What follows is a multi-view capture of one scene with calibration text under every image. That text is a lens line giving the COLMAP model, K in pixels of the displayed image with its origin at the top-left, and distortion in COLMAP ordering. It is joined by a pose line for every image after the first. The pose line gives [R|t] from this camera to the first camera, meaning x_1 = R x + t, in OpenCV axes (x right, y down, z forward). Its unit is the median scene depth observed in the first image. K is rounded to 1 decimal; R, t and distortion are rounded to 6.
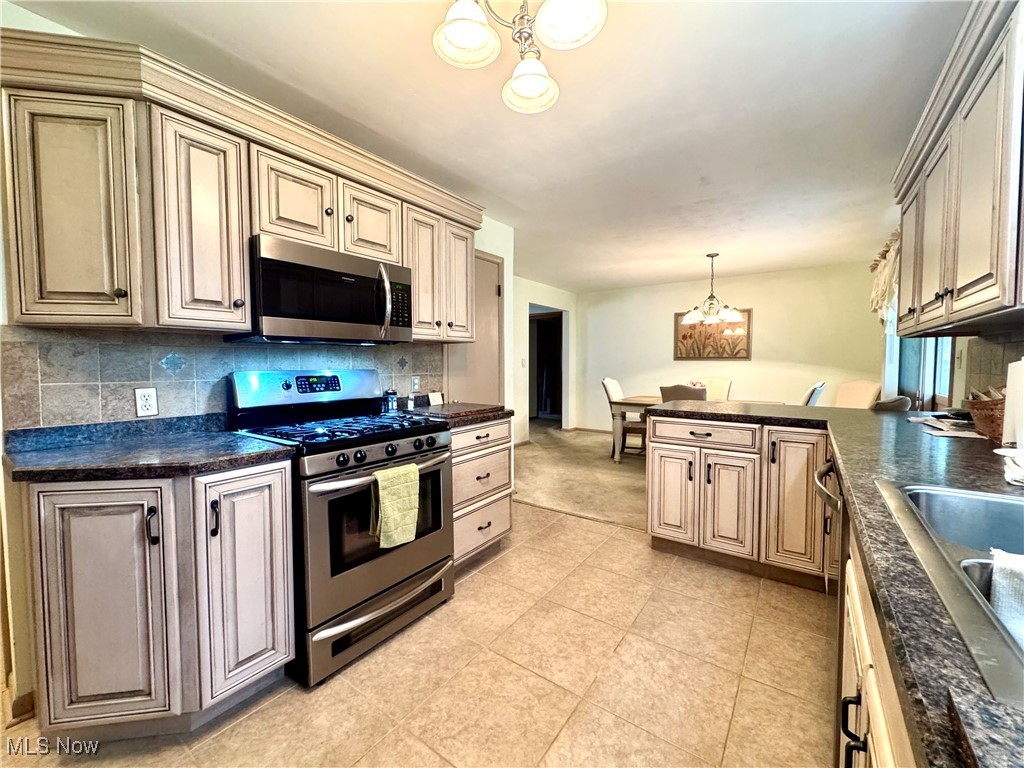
lens RADIAL K [[407.1, 0, 512.0], [0, 407.1, 381.9], [0, 0, 1]] dist [-0.002349, 0.000259]
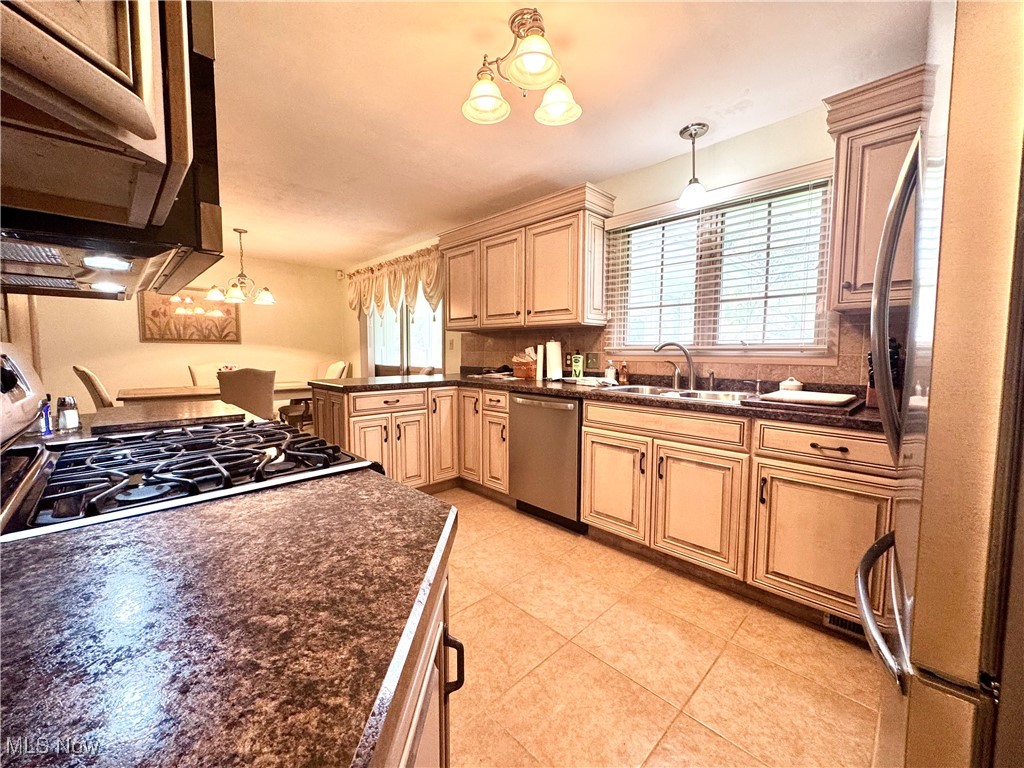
lens RADIAL K [[407.1, 0, 513.5], [0, 407.1, 379.2], [0, 0, 1]] dist [-0.002349, 0.000259]
pose [[0.172757, -0.066801, 0.982697, -0.282973], [0.042019, 0.997289, 0.060406, 0.001124], [-0.984068, 0.030857, 0.175095, 0.180643]]
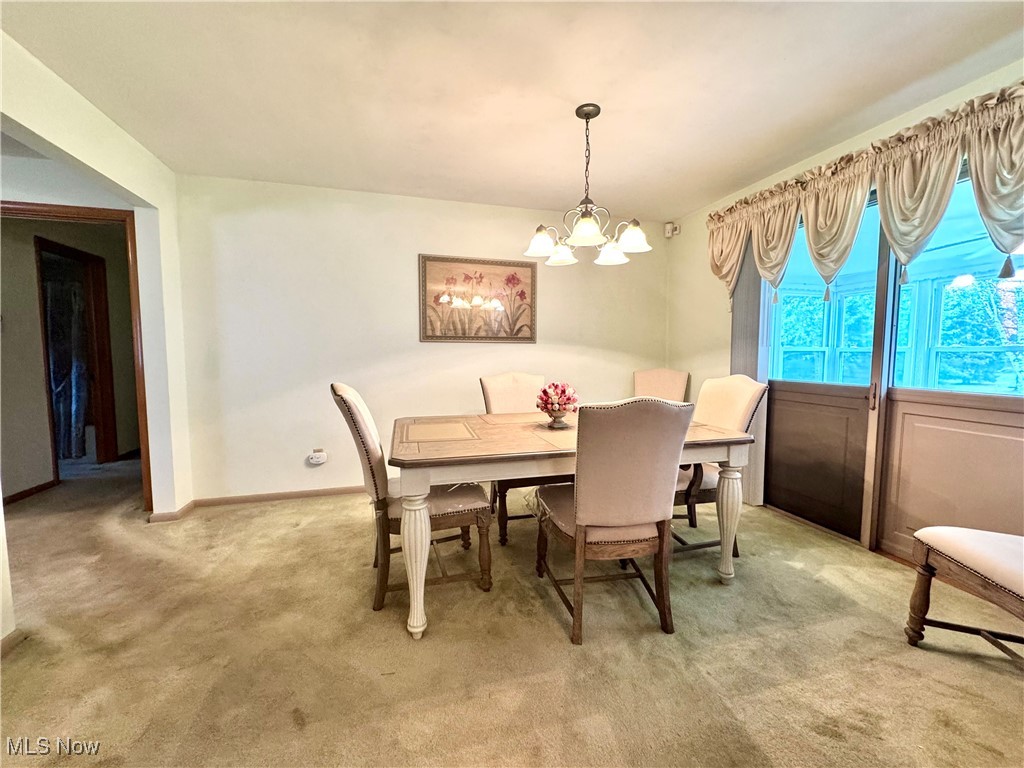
lens RADIAL K [[407.1, 0, 515.5], [0, 407.1, 378.6], [0, 0, 1]] dist [-0.002349, 0.000259]
pose [[0.614814, -0.050688, 0.787042, 0.049776], [0.036086, 0.998695, 0.036130, -0.020752], [-0.787846, 0.006188, 0.615841, 0.637052]]
